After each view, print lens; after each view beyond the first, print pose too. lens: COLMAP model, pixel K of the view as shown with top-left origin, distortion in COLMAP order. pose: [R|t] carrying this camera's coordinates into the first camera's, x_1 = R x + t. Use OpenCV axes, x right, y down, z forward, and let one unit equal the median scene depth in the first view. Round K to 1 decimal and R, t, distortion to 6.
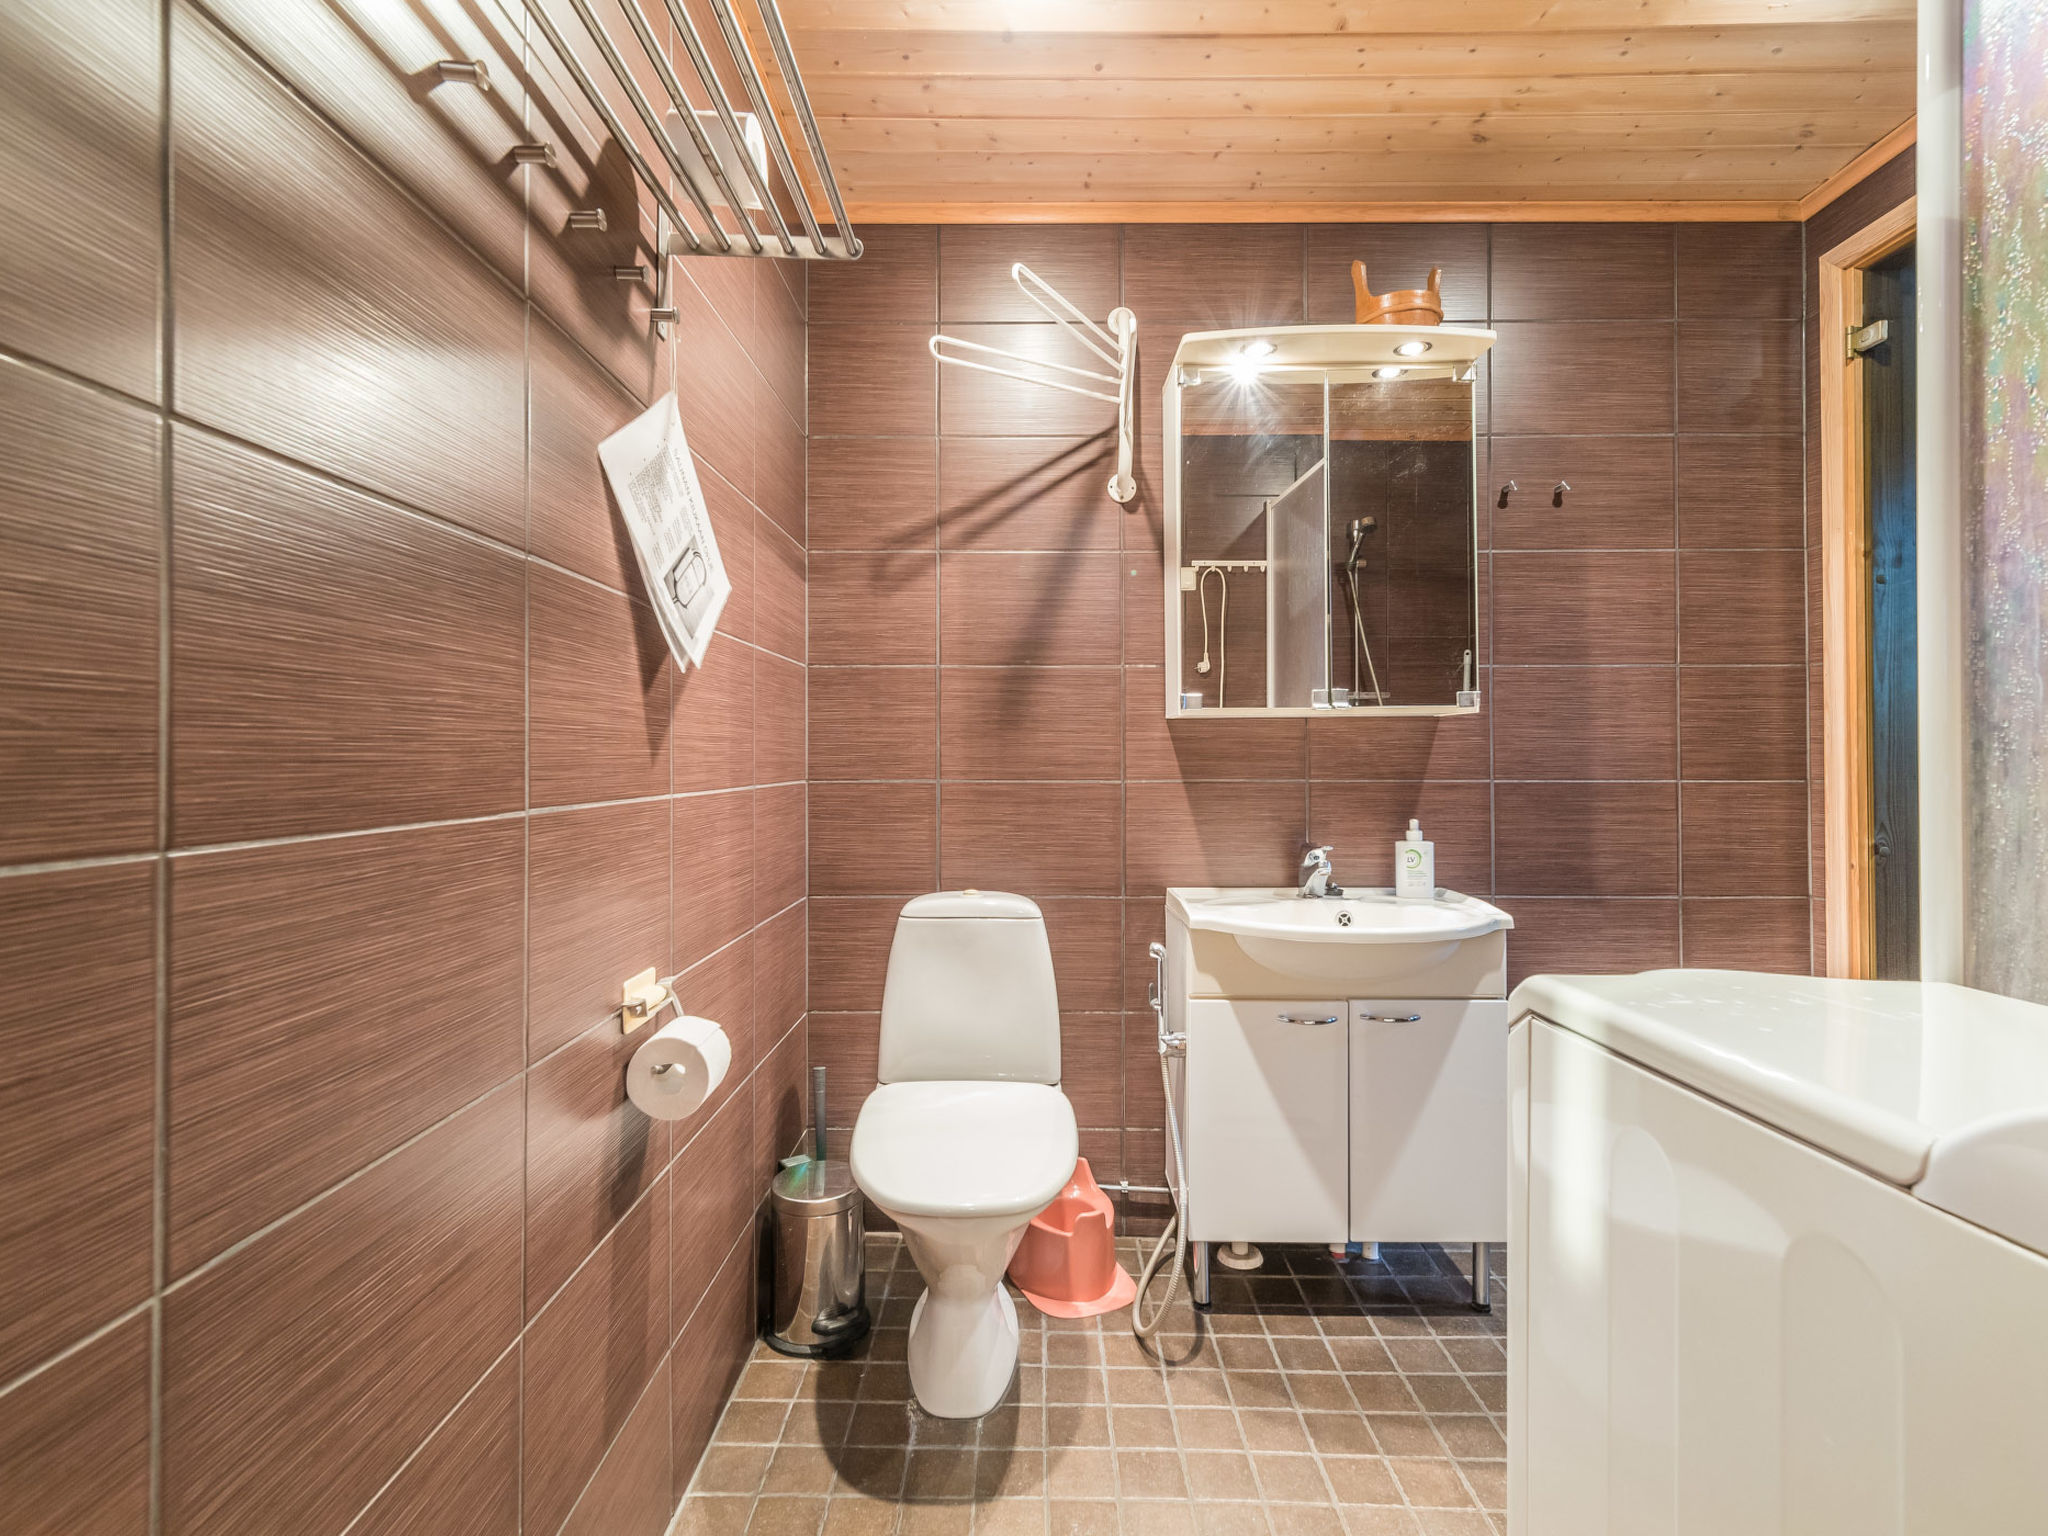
lens RADIAL K [[1008.3, 0, 1020.8], [0, 1008.3, 758.4], [0, 0, 1]] dist [0.006631, 0.001540]
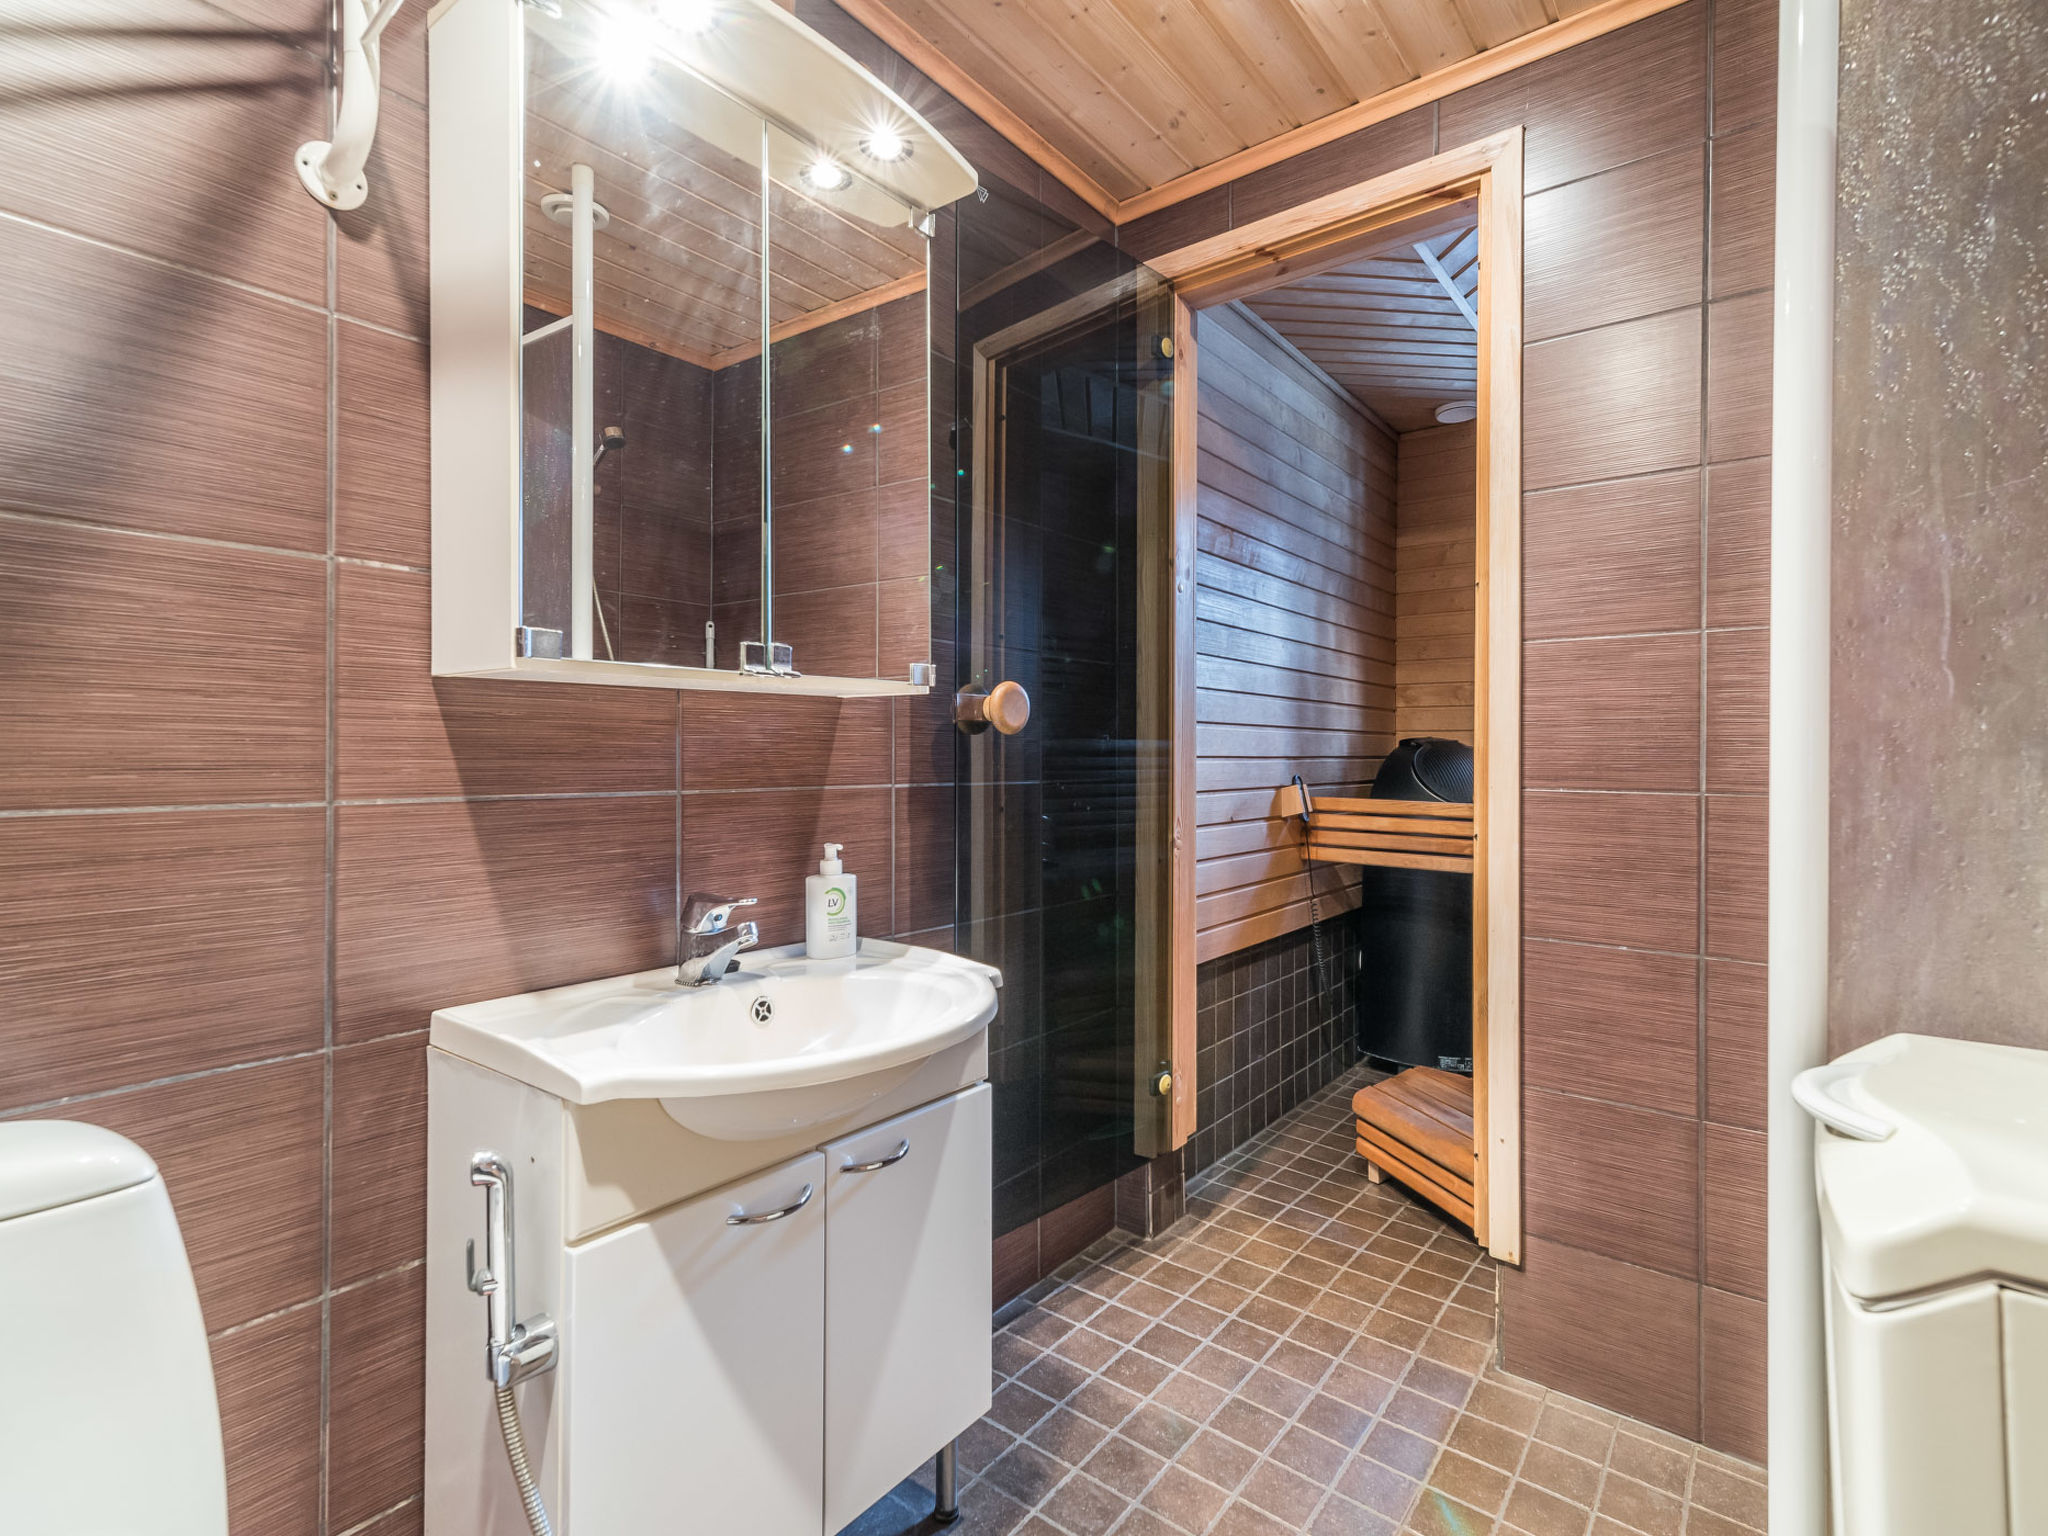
lens RADIAL K [[1008.3, 0, 1039.3], [0, 1008.3, 755.4], [0, 0, 1]] dist [0.006631, 0.001540]
pose [[0.604156, 0.002398, 0.796863, -0.075366], [-0.004688, 0.999989, 0.000545, -0.001507], [-0.796853, -0.004065, 0.604160, 0.452319]]
